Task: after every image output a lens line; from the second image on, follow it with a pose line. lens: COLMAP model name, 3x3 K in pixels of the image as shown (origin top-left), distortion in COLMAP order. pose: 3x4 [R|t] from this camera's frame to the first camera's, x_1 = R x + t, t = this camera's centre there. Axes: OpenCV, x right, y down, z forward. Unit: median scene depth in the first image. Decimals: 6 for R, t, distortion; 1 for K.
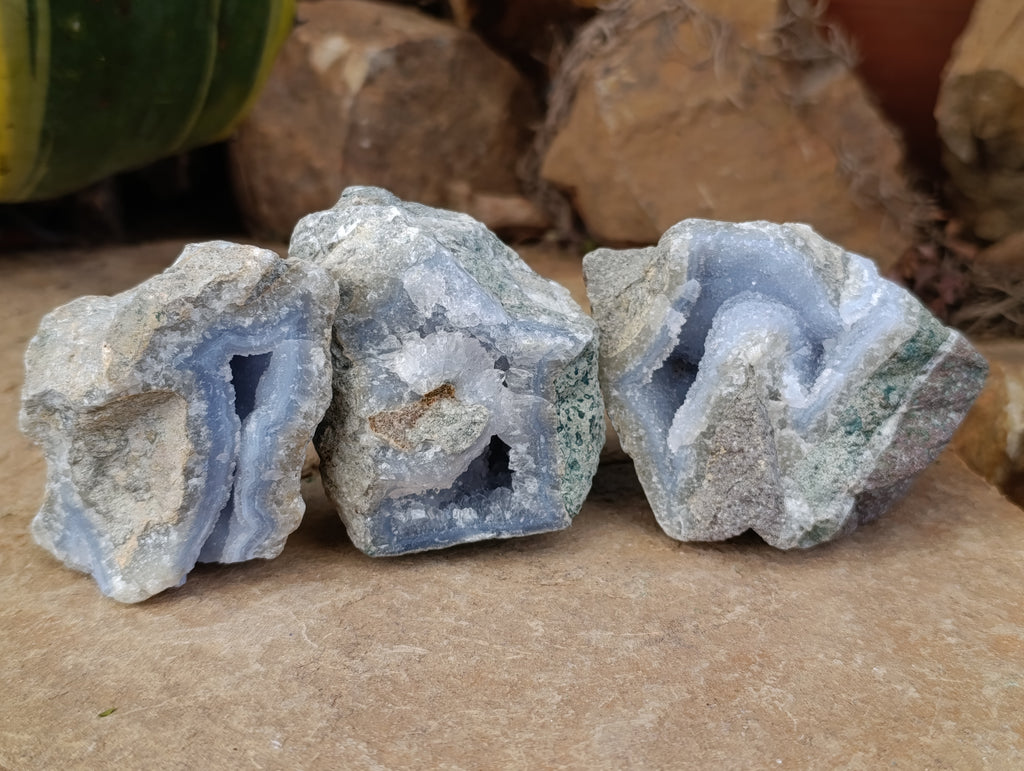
lens RADIAL K [[1498.1, 0, 534.8], [0, 1498.1, 374.1], [0, 0, 1]] dist [0.368244, -2.439227]
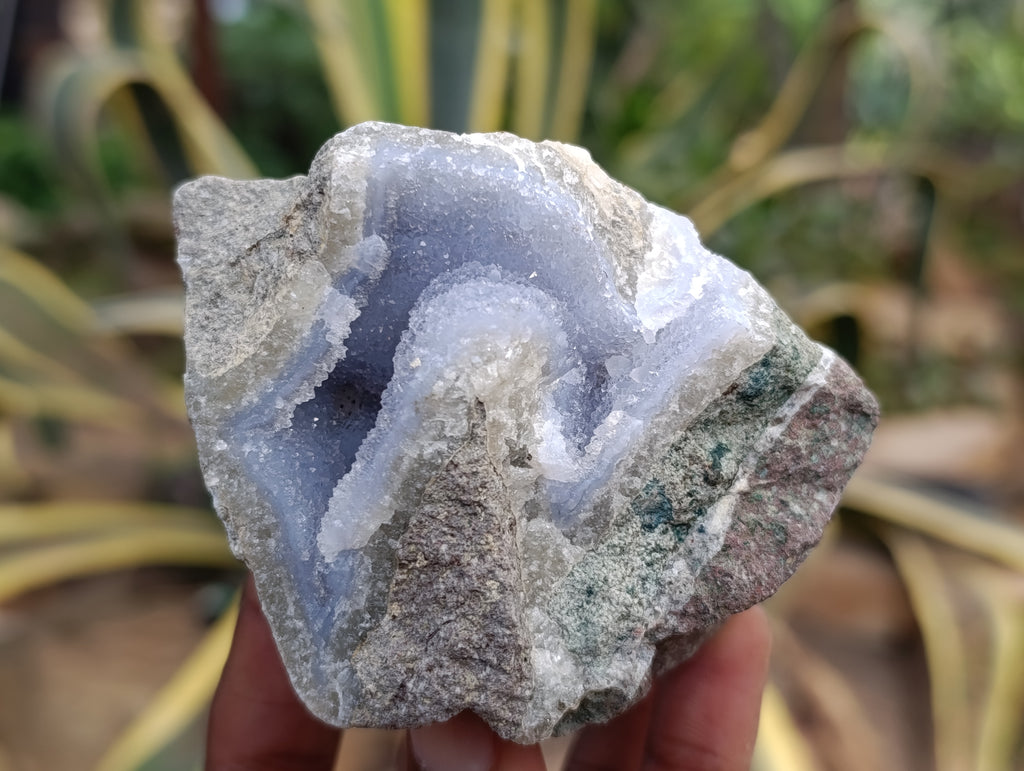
lens RADIAL K [[1498.1, 0, 534.8], [0, 1498.1, 374.1], [0, 0, 1]] dist [0.368244, -2.439227]
pose [[0.980347, 0.027915, 0.195295, 0.058351], [-0.026550, 0.999601, -0.009604, -0.010559], [-0.195485, 0.004230, 0.980698, 0.470590]]
